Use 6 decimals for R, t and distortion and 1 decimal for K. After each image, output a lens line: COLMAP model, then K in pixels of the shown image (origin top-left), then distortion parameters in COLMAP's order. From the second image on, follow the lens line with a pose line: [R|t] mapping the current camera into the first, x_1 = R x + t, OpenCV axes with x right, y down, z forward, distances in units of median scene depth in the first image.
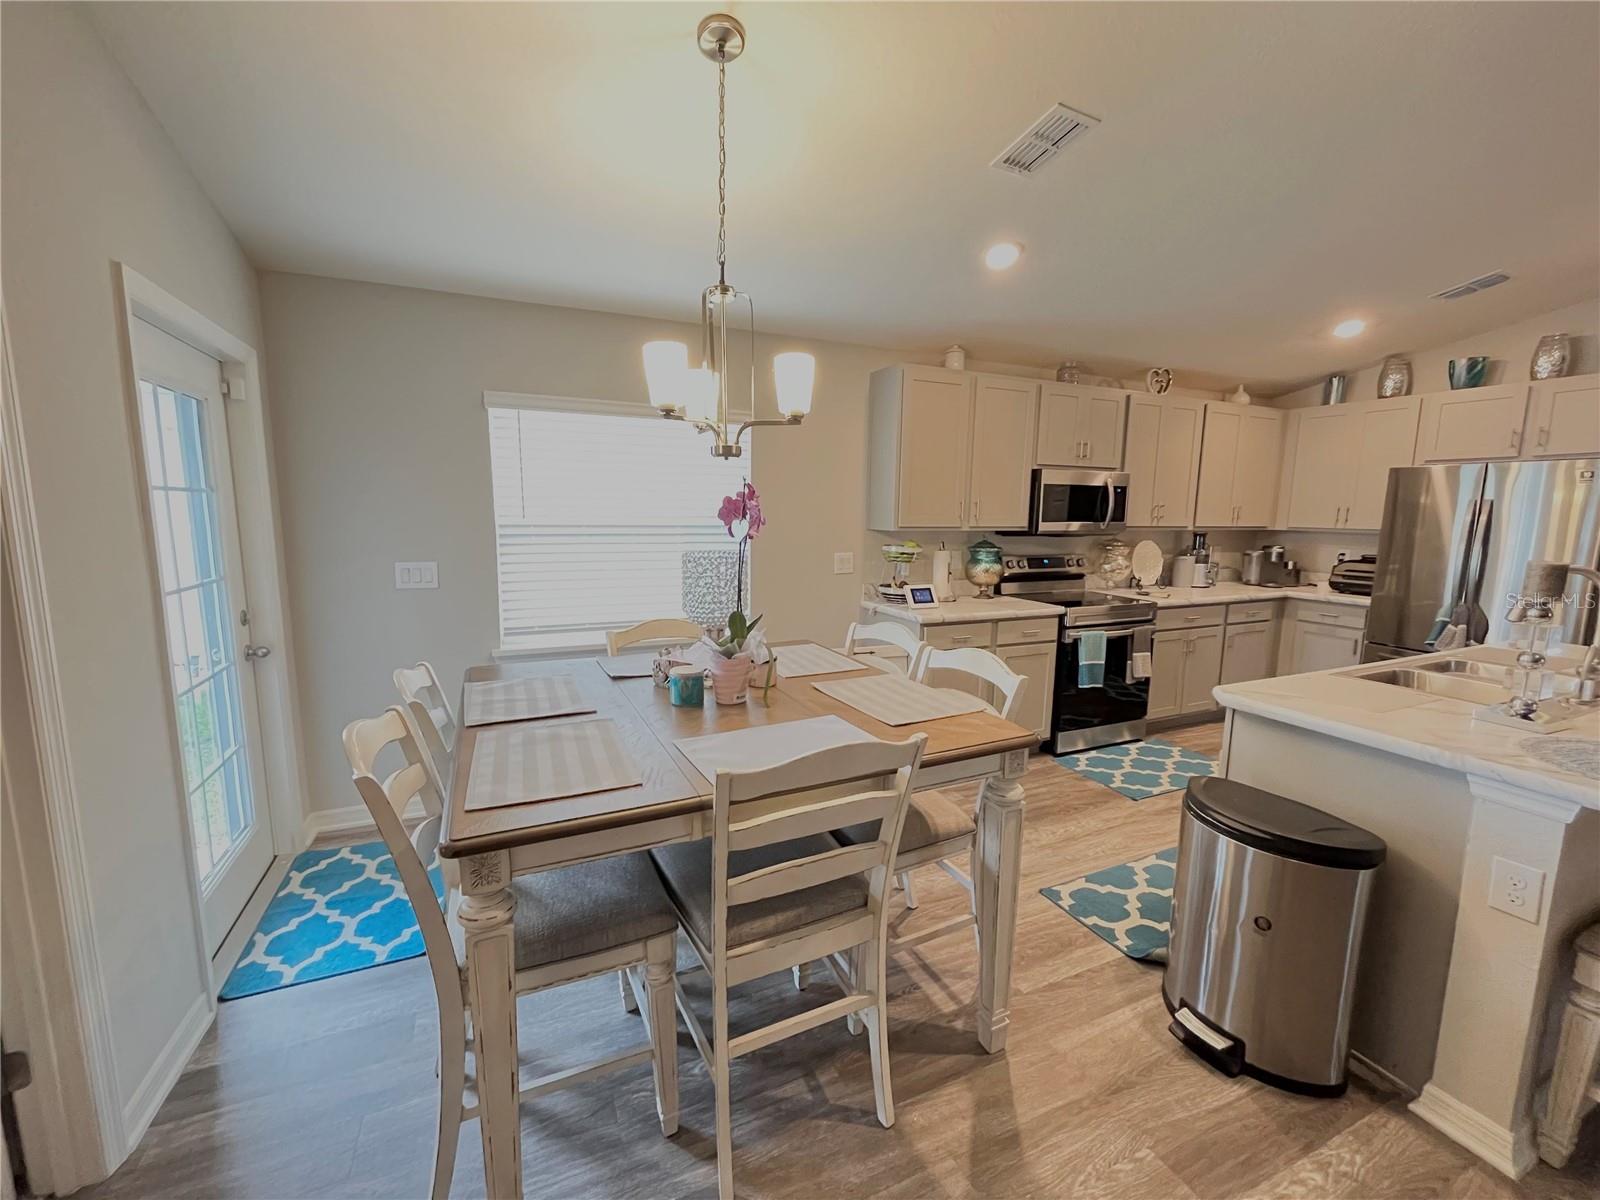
lens RADIAL K [[649.1, 0, 797.2], [0, 649.1, 598.6], [0, 0, 1]] dist [-0.001344, -0.000351]
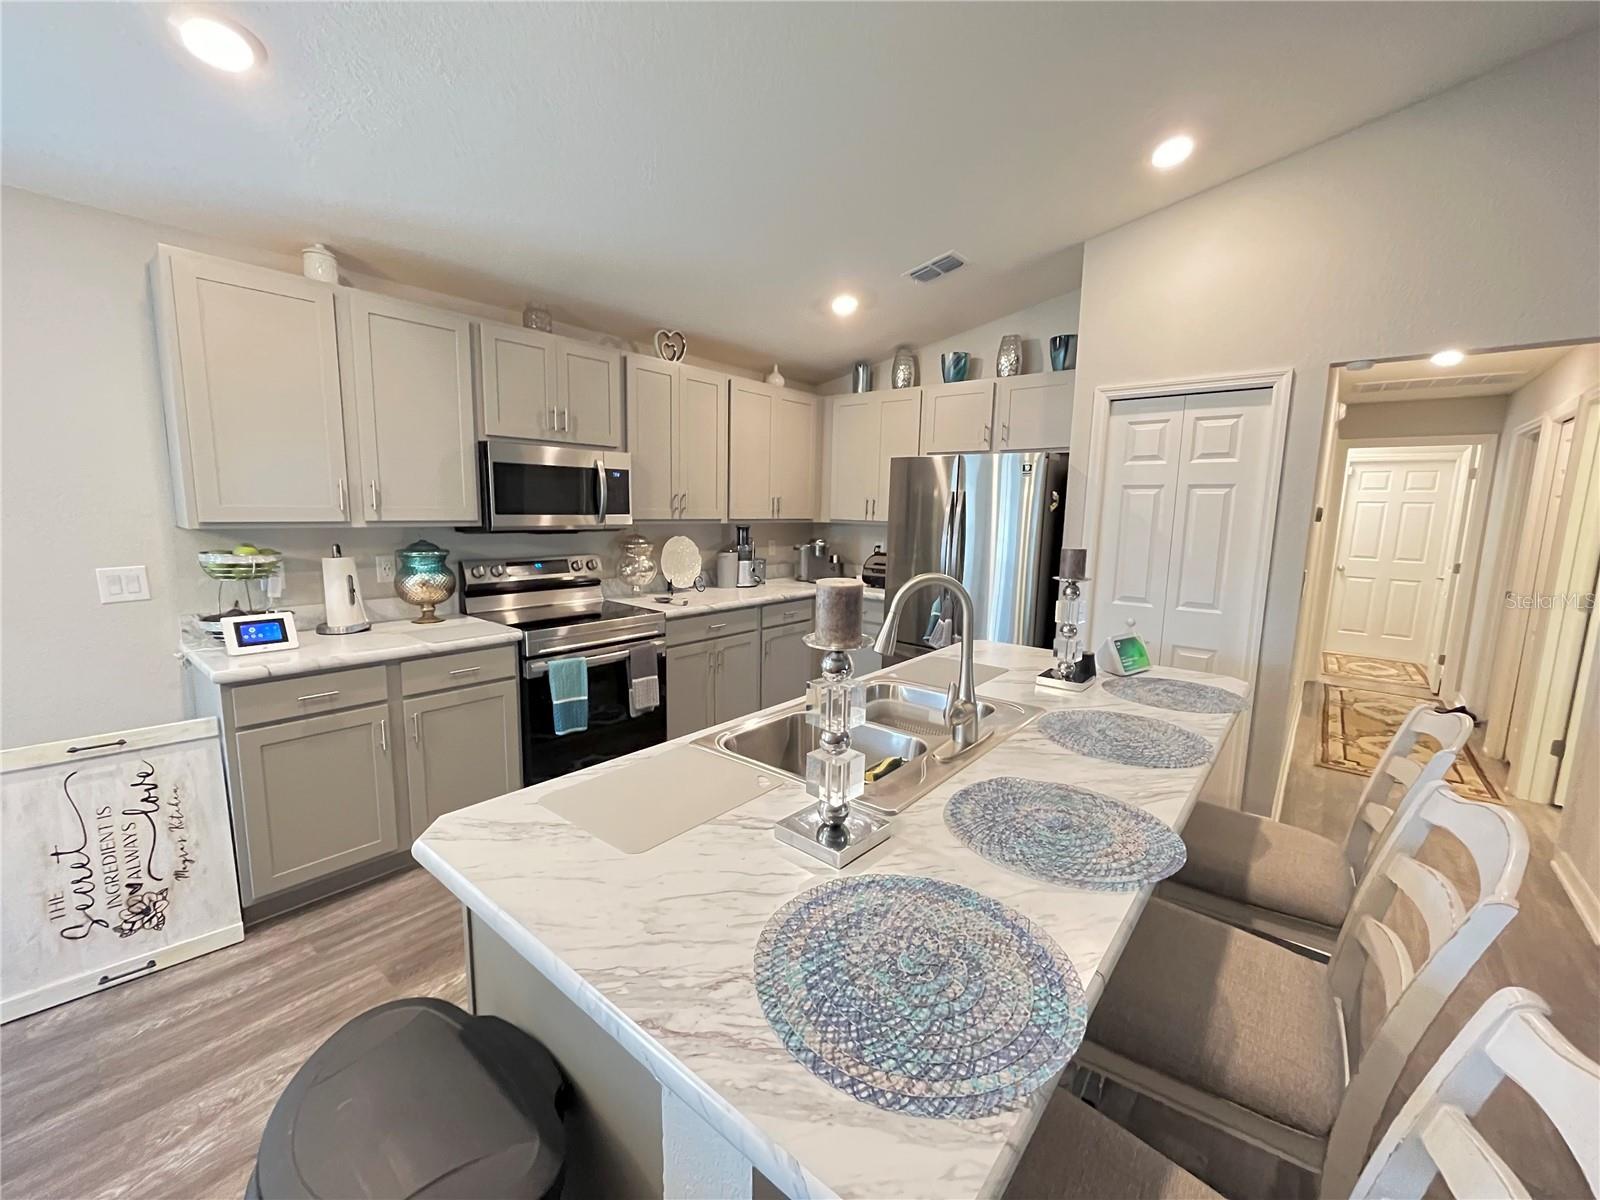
lens RADIAL K [[649.1, 0, 797.3], [0, 649.1, 599.7], [0, 0, 1]] dist [-0.001344, -0.000351]
pose [[0.898480, -0.057403, 0.435246, 0.333227], [0.051154, 0.998350, 0.026072, -0.022299], [-0.436025, -0.001160, 0.899934, 0.181292]]
